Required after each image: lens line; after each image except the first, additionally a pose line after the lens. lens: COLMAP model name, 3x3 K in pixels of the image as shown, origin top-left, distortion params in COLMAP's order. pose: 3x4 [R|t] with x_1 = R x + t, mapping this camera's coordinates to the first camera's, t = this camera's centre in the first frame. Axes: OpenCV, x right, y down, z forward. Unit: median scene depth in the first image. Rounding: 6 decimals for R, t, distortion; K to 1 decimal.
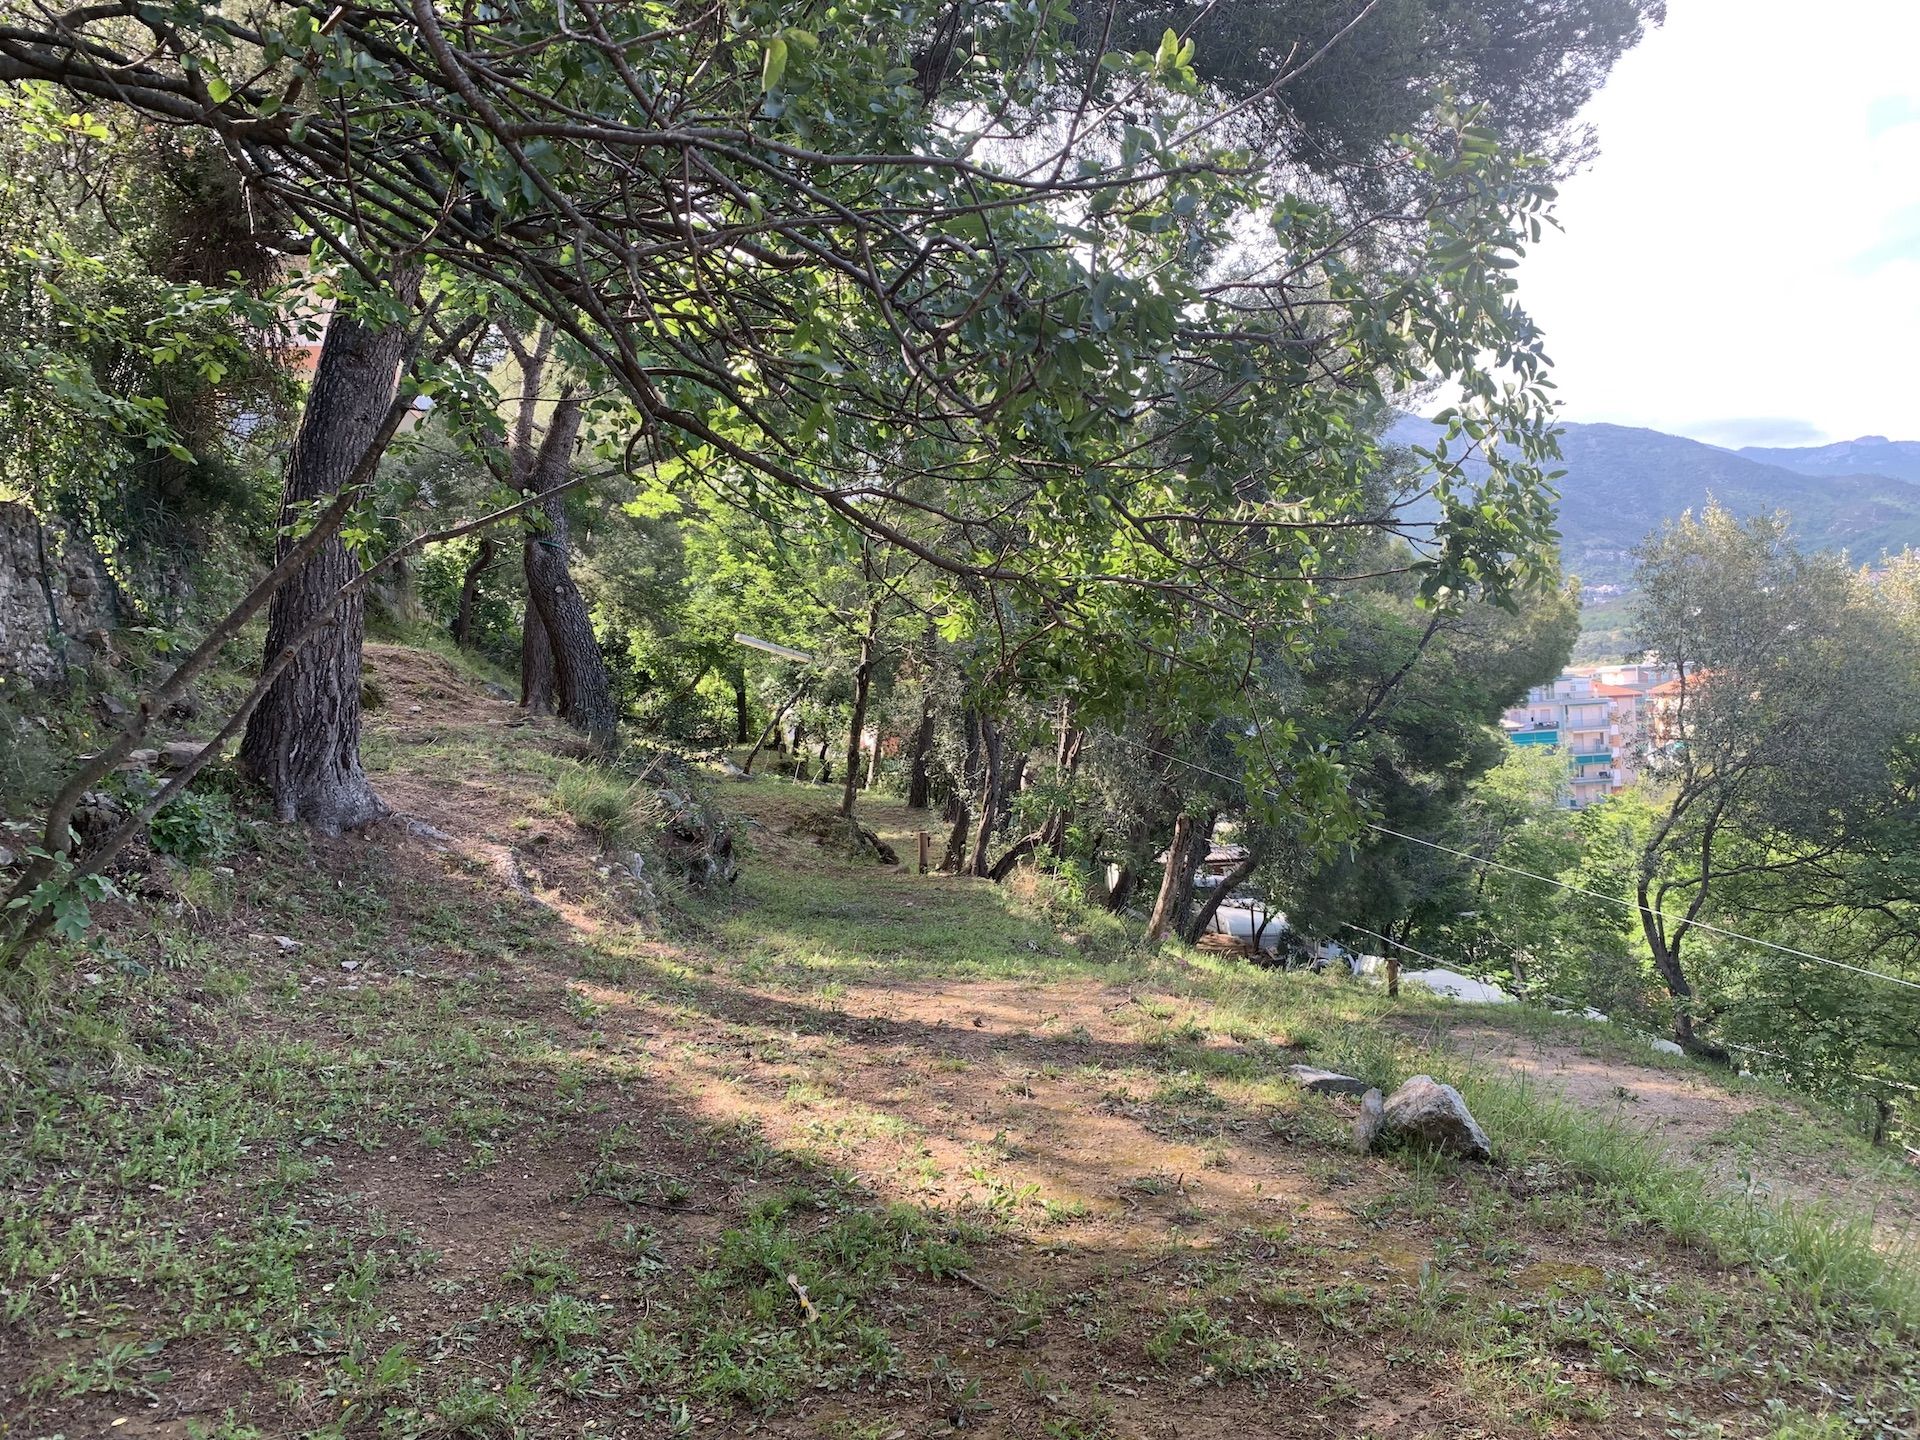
lens RADIAL K [[1462.4, 0, 960.4], [0, 1462.4, 721.7], [0, 0, 1]] dist [0.005182, -0.005281]
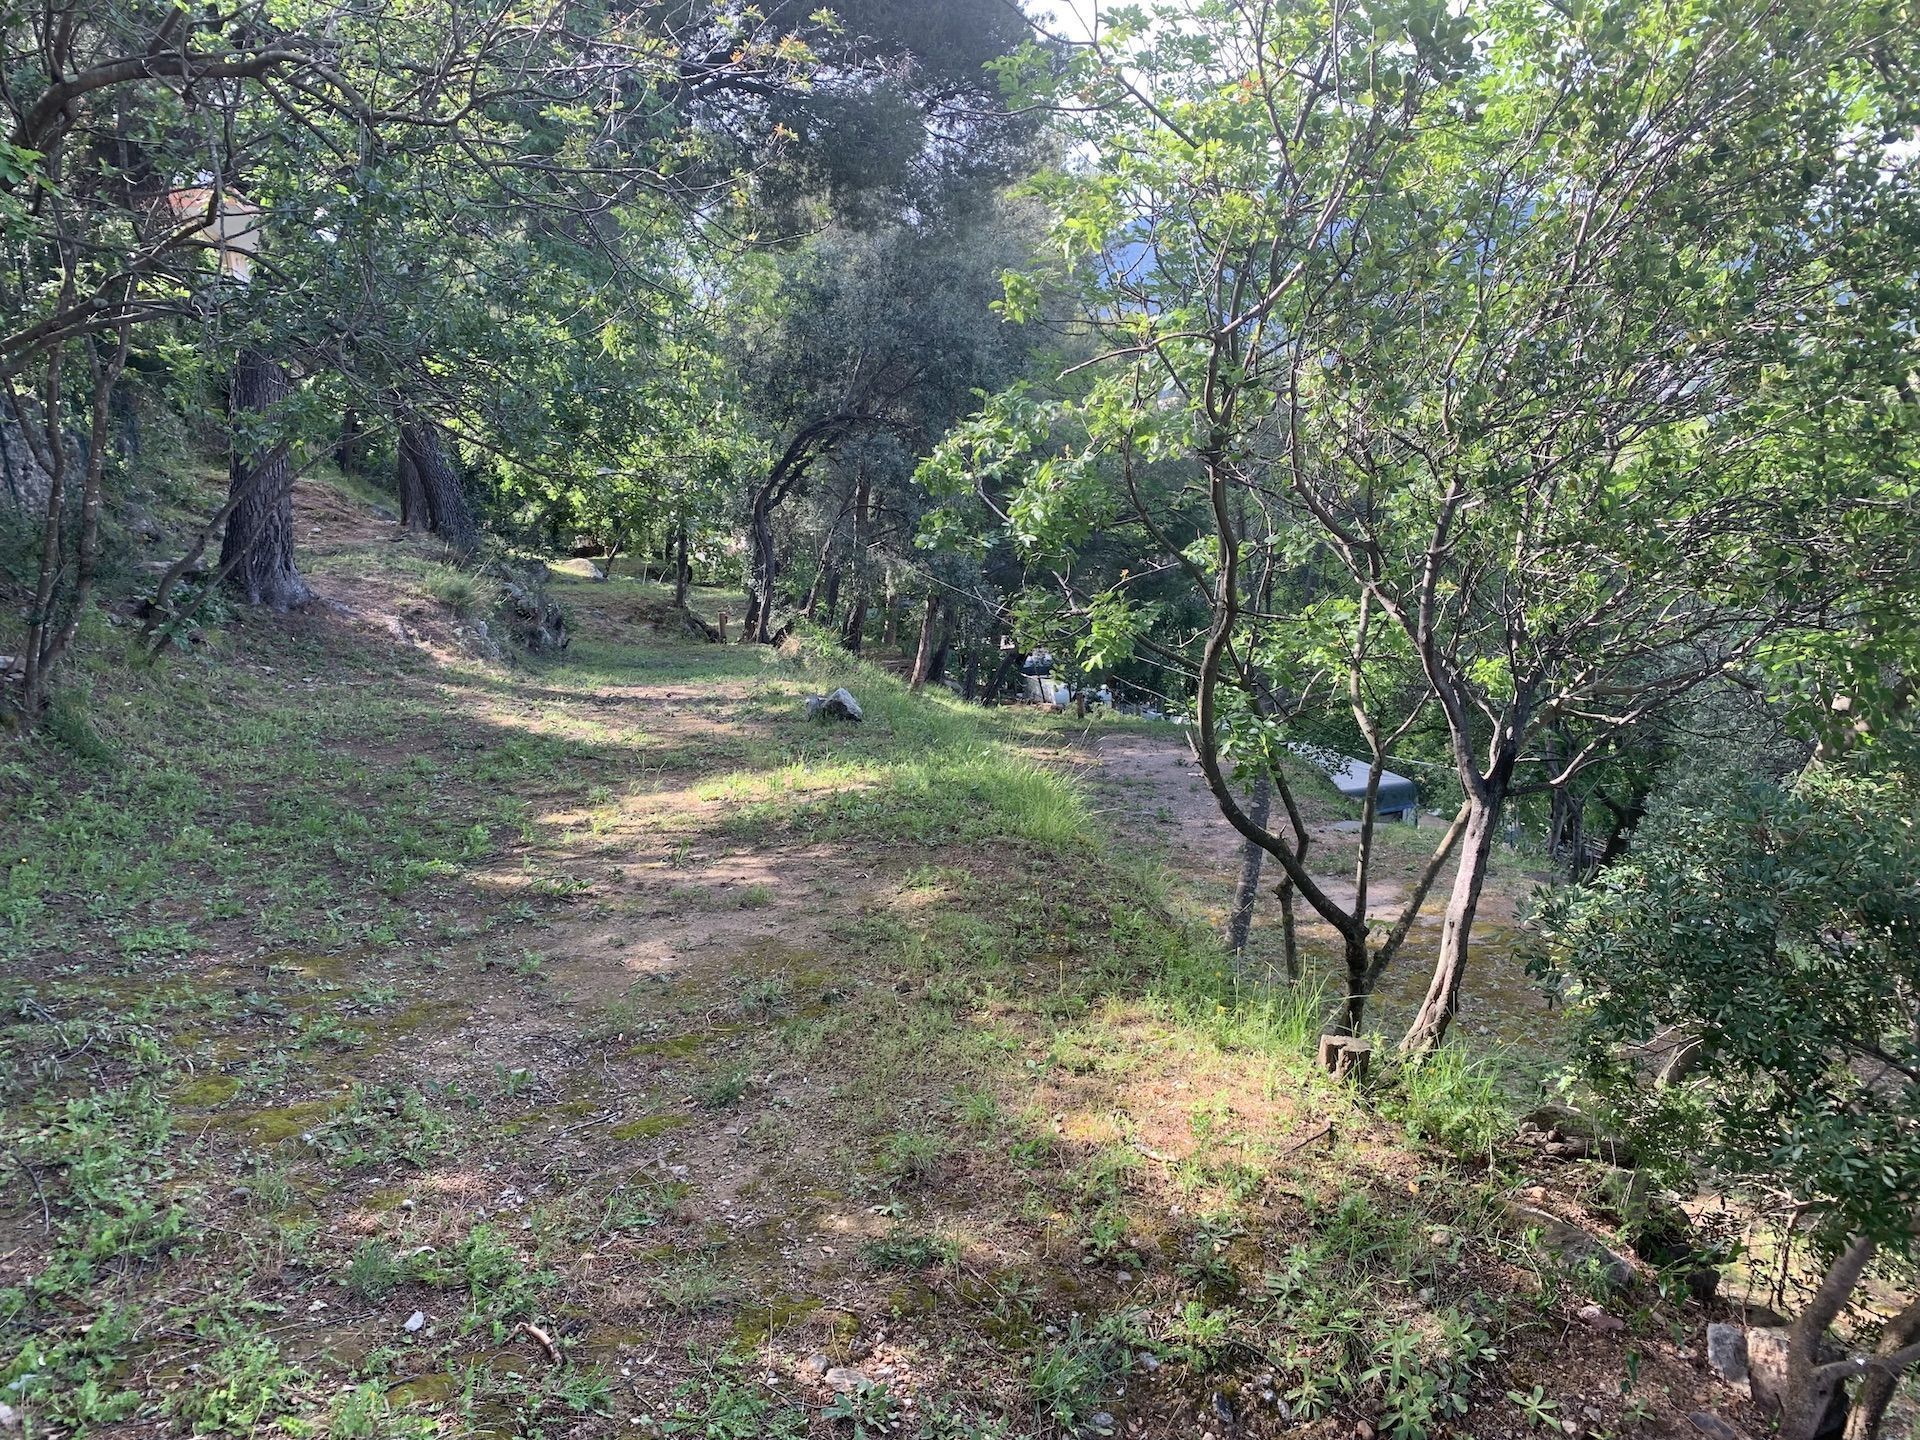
lens RADIAL K [[1462.4, 0, 960.7], [0, 1462.4, 720.8], [0, 0, 1]] dist [0.005182, -0.005281]
pose [[0.997317, -0.039668, 0.061525, 0.200284], [0.031035, 0.990303, 0.135411, 0.001156], [-0.066300, -0.133138, 0.988877, -0.627738]]
